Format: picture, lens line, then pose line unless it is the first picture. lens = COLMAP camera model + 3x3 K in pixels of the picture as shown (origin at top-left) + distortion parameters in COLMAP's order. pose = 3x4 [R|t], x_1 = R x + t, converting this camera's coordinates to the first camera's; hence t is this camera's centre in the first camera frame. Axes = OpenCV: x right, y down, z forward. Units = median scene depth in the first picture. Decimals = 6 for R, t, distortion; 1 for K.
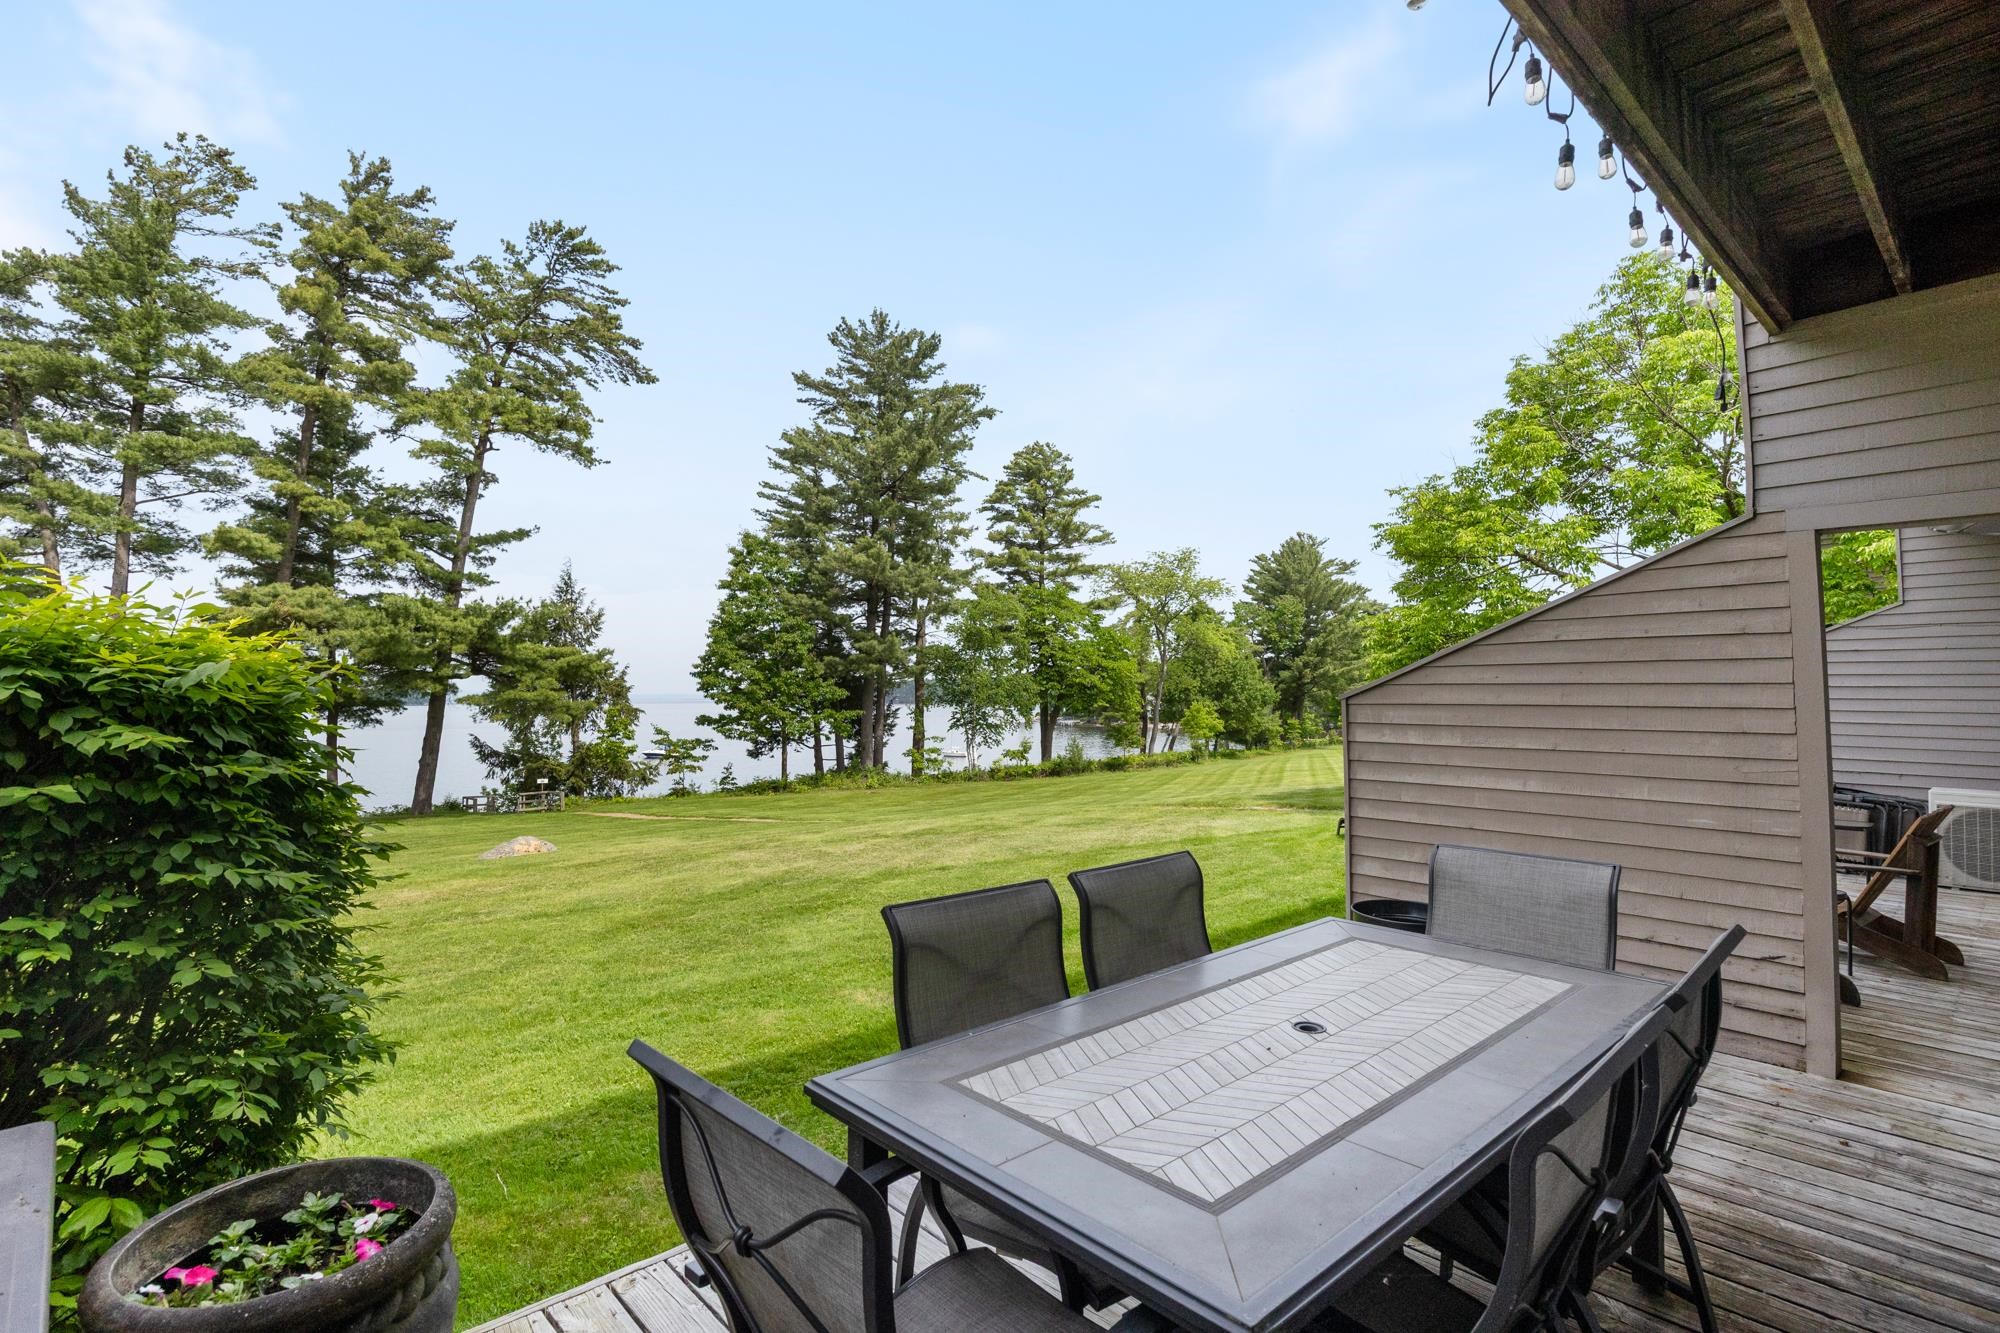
lens RADIAL K [[994.8, 0, 1030.0], [0, 994.8, 659.5], [0, 0, 1]] dist [-0.011872, 0.000767]
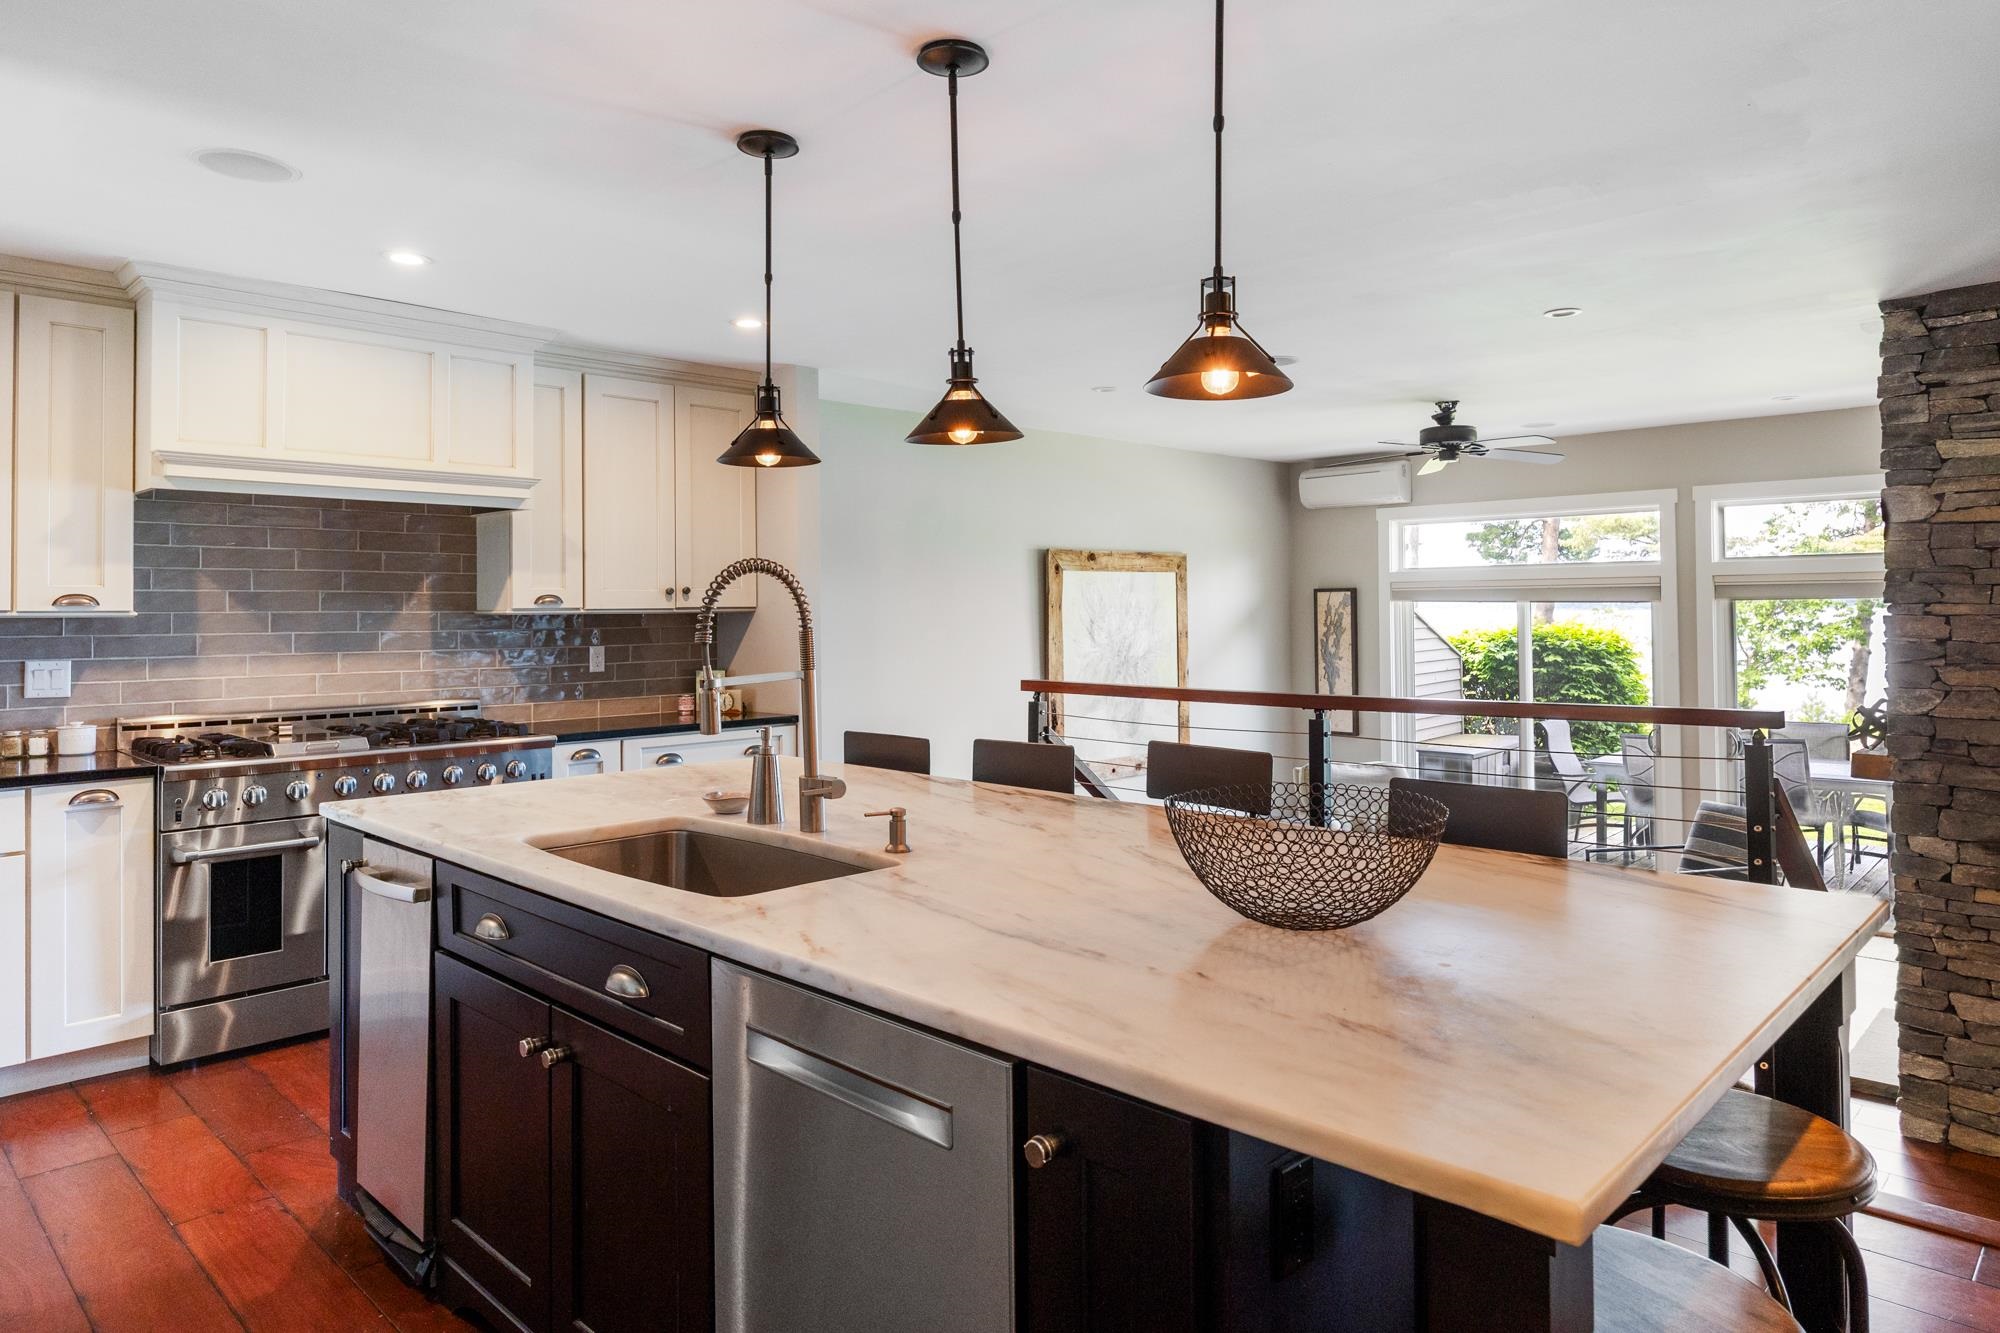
lens RADIAL K [[1211.3, 0, 1042.6], [0, 1211.3, 573.9], [0, 0, 1]] dist [-0.007410, -0.001134]
pose [[0.090201, -0.025294, -0.995602, 0.139935], [0.046482, 0.998695, -0.021161, -0.009481], [0.994838, -0.044369, 0.091259, -0.057177]]
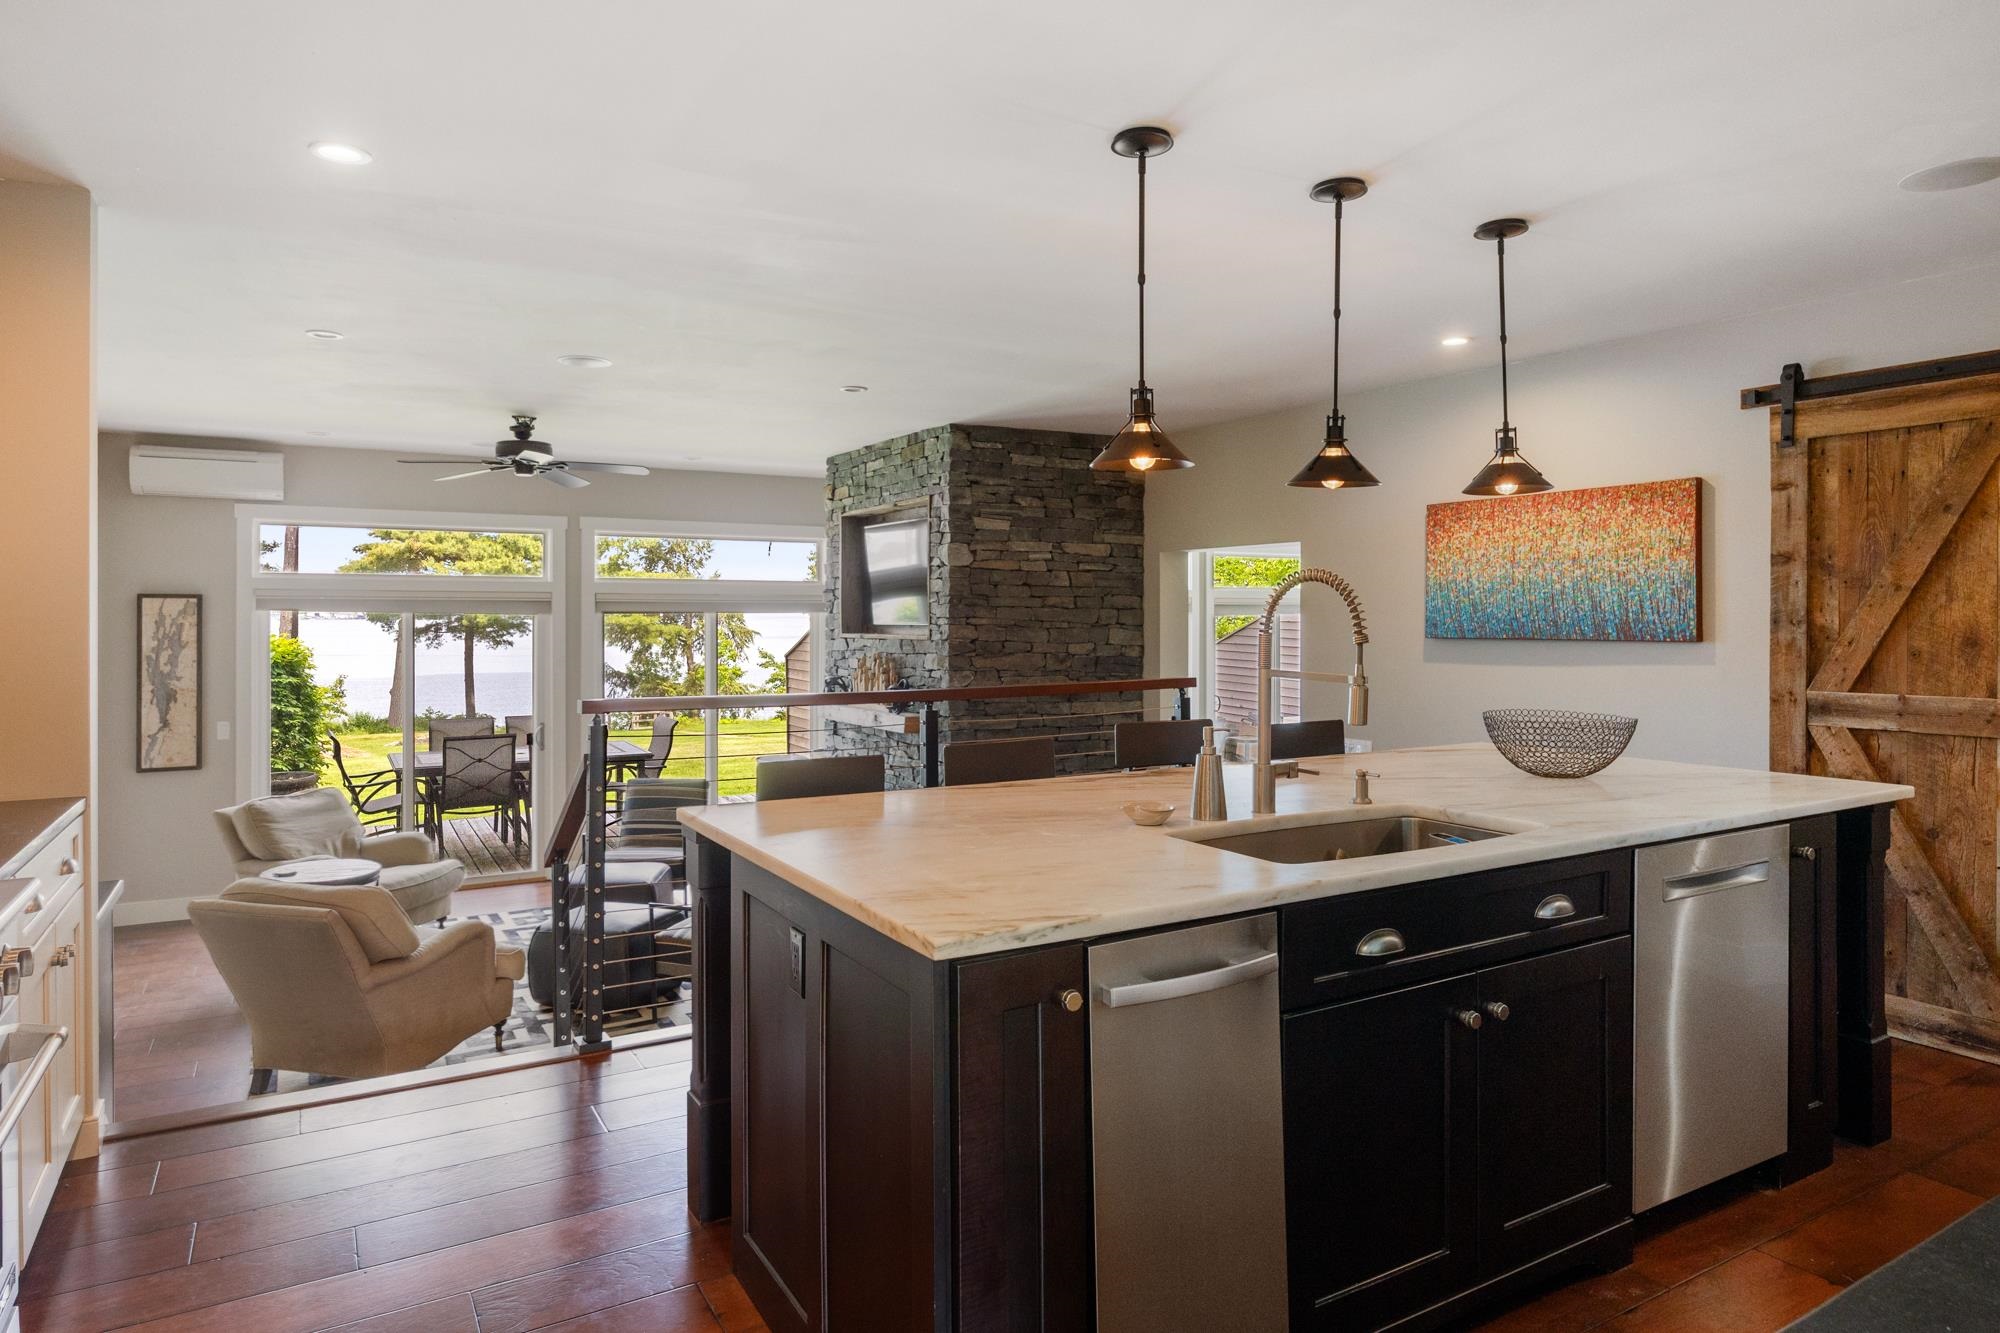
lens RADIAL K [[1152.0, 0, 973.3], [0, 1152.0, 621.1], [0, 0, 1]] dist [0.005819, 0.003934]
pose [[0.975865, 0.005715, -0.218299, 0.102151], [0.003538, 0.999113, 0.041971, -0.010925], [0.218345, -0.041731, 0.974979, -0.101173]]
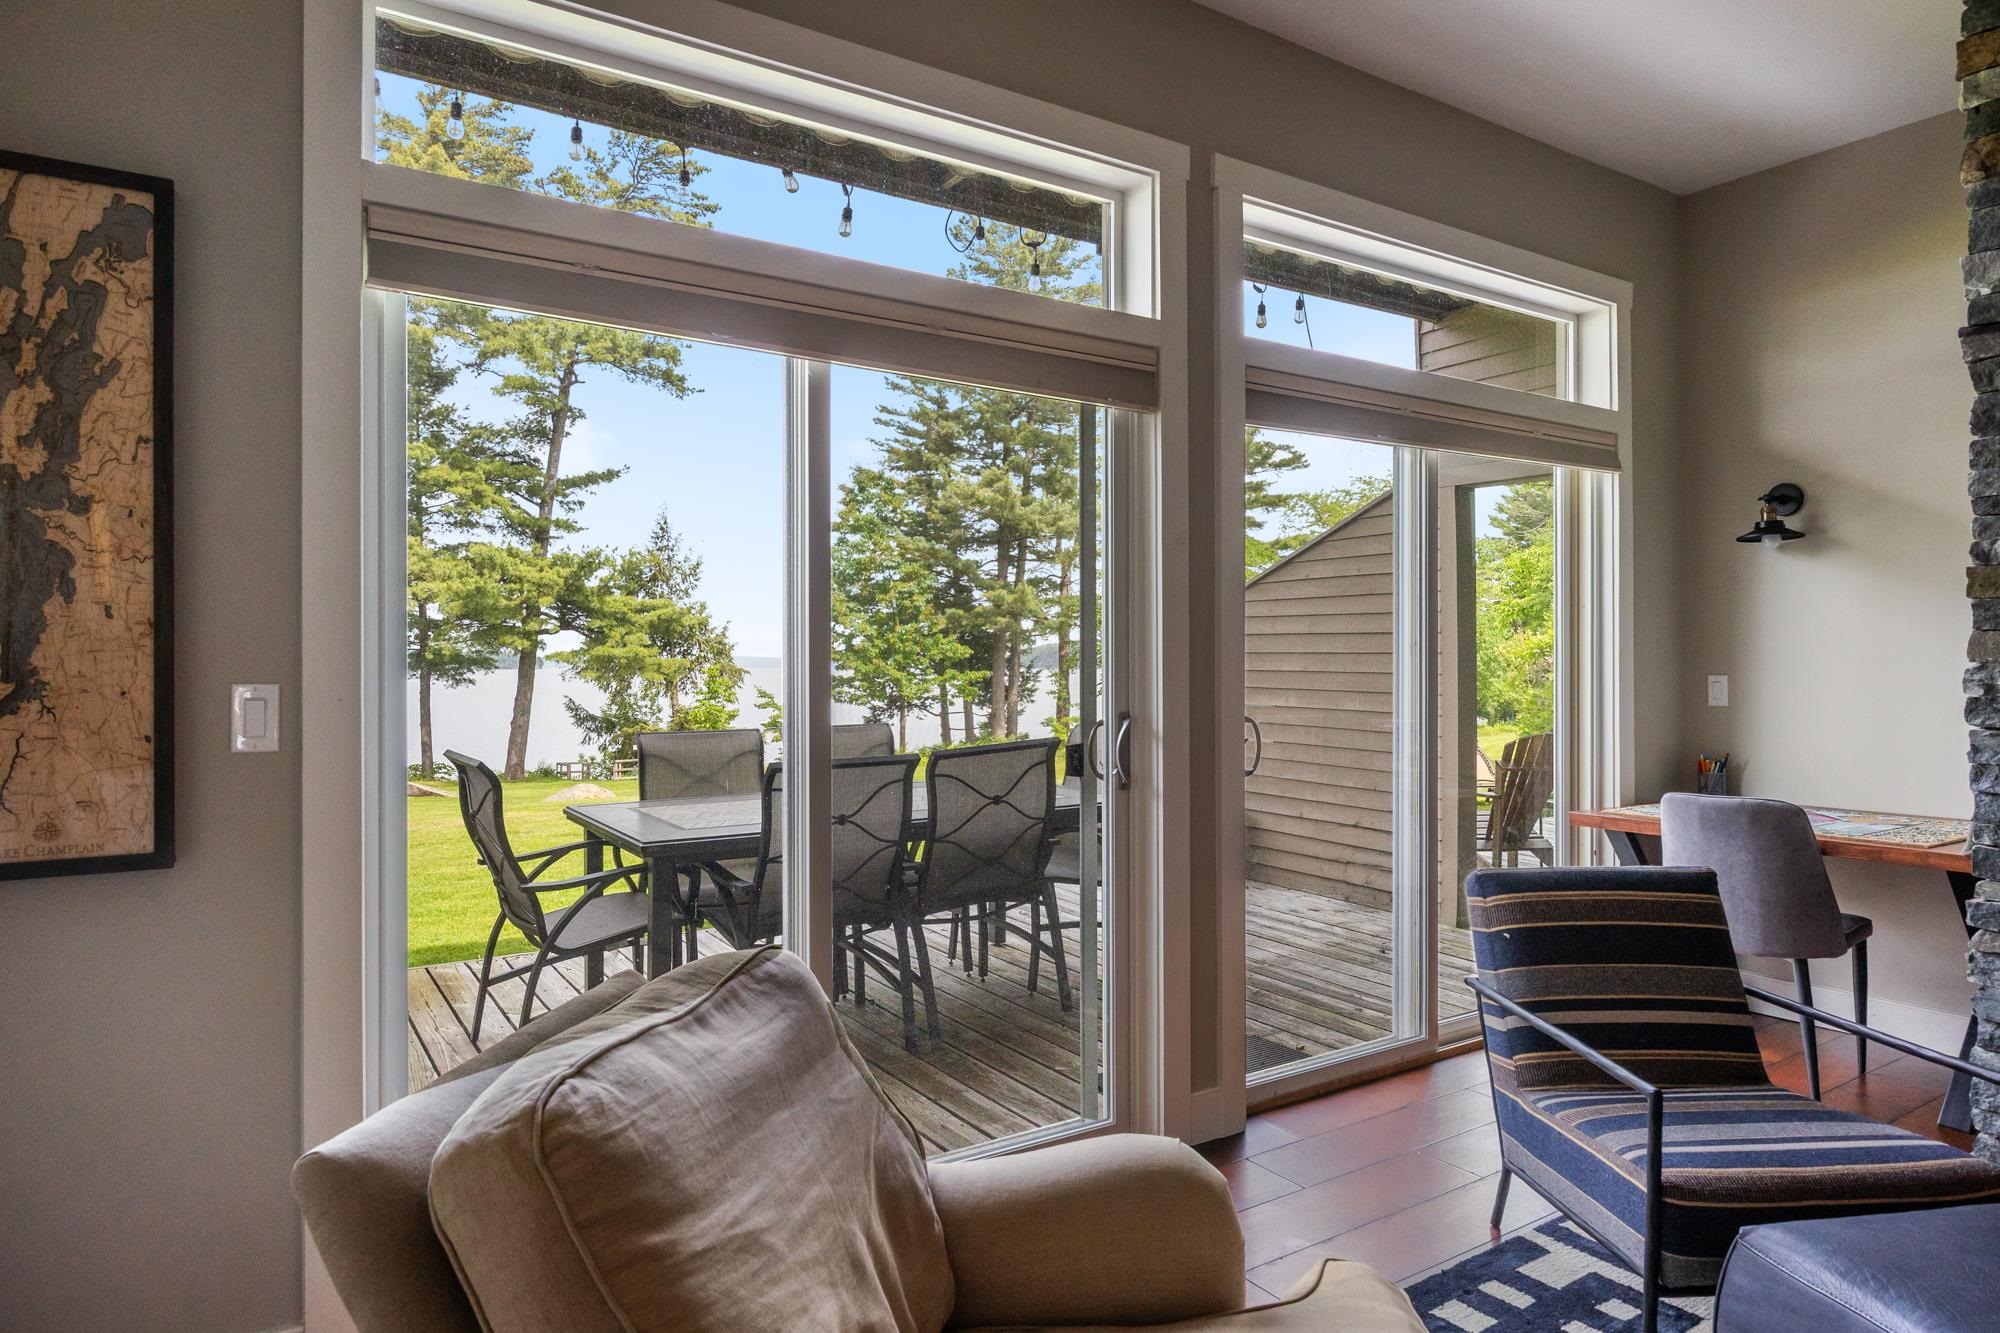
lens RADIAL K [[1211.3, 0, 1019.9], [0, 1211.3, 664.5], [0, 0, 1]] dist [-0.007410, -0.001134]
pose [[0.987175, 0.002493, -0.159622, 0.031276], [0.004304, 0.999099, 0.042221, 0.001522], [0.159584, -0.042367, 0.986275, -0.035772]]
